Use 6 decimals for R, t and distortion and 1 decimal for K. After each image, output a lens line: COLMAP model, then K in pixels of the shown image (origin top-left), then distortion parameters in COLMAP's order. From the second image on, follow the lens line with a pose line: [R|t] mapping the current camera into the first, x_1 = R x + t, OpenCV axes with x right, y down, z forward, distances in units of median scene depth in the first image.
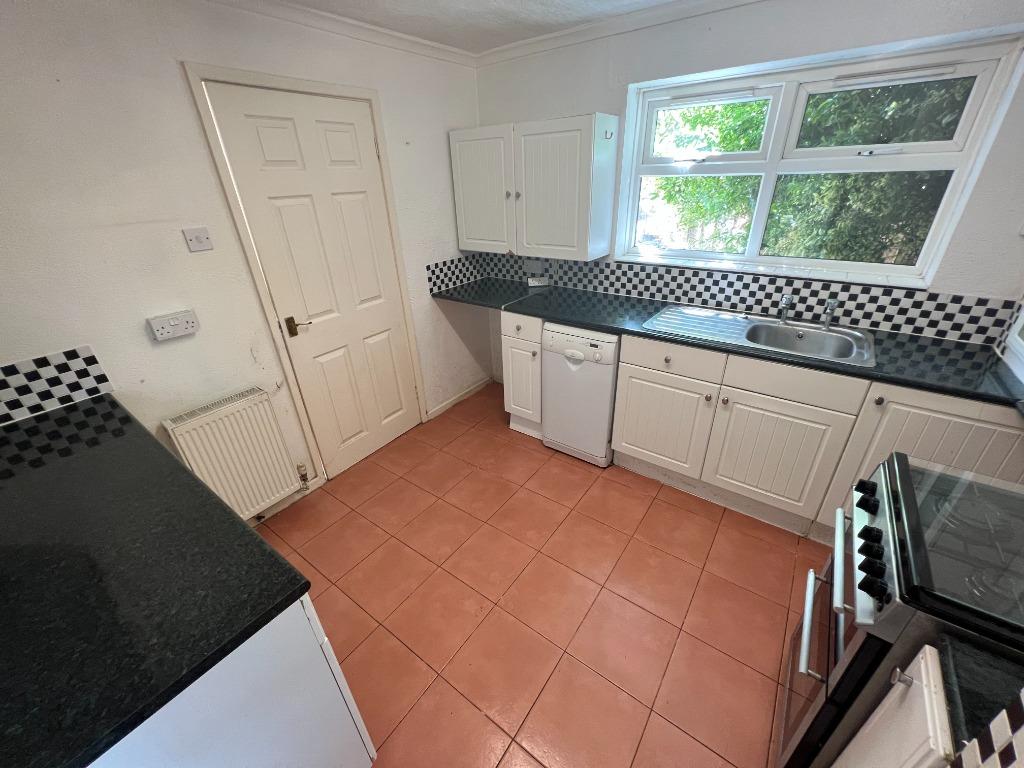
lens RADIAL K [[408.1, 0, 507.9], [0, 408.1, 385.1], [0, 0, 1]] dist [-0.000046, 0.000223]
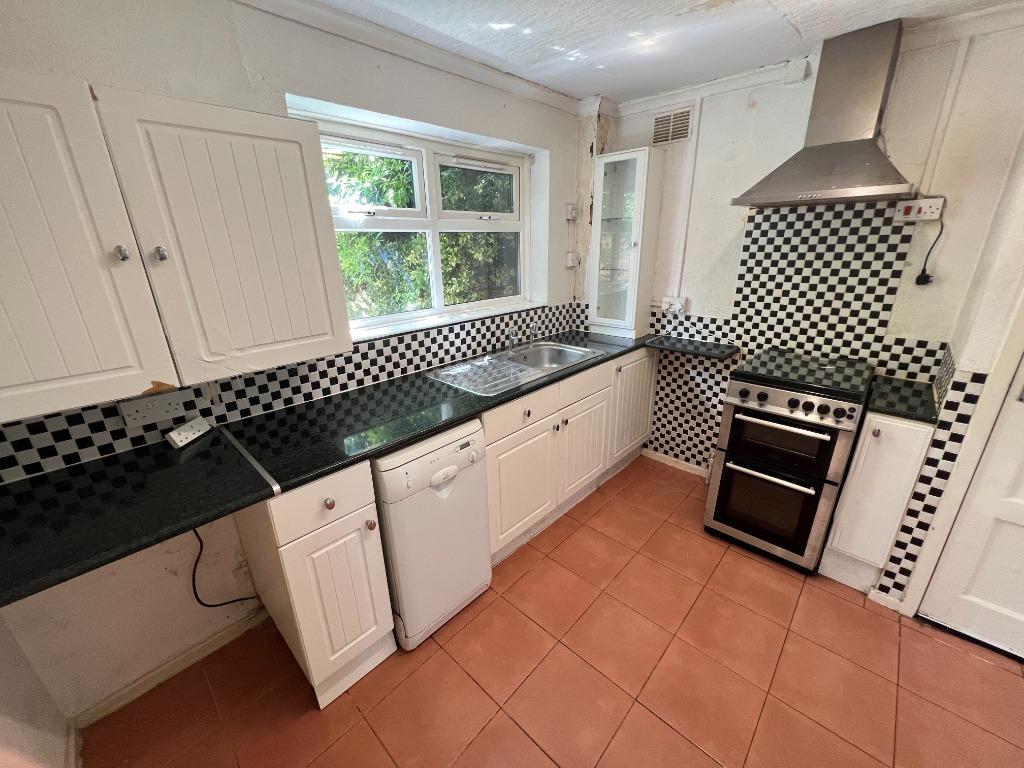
lens RADIAL K [[408.1, 0, 506.3], [0, 408.1, 383.7], [0, 0, 1]] dist [-0.000046, 0.000223]
pose [[0.139187, -0.290582, 0.946673, -0.383647], [0.479665, 0.856128, 0.192266, -0.266932], [-0.866342, 0.427325, 0.258544, 0.661931]]
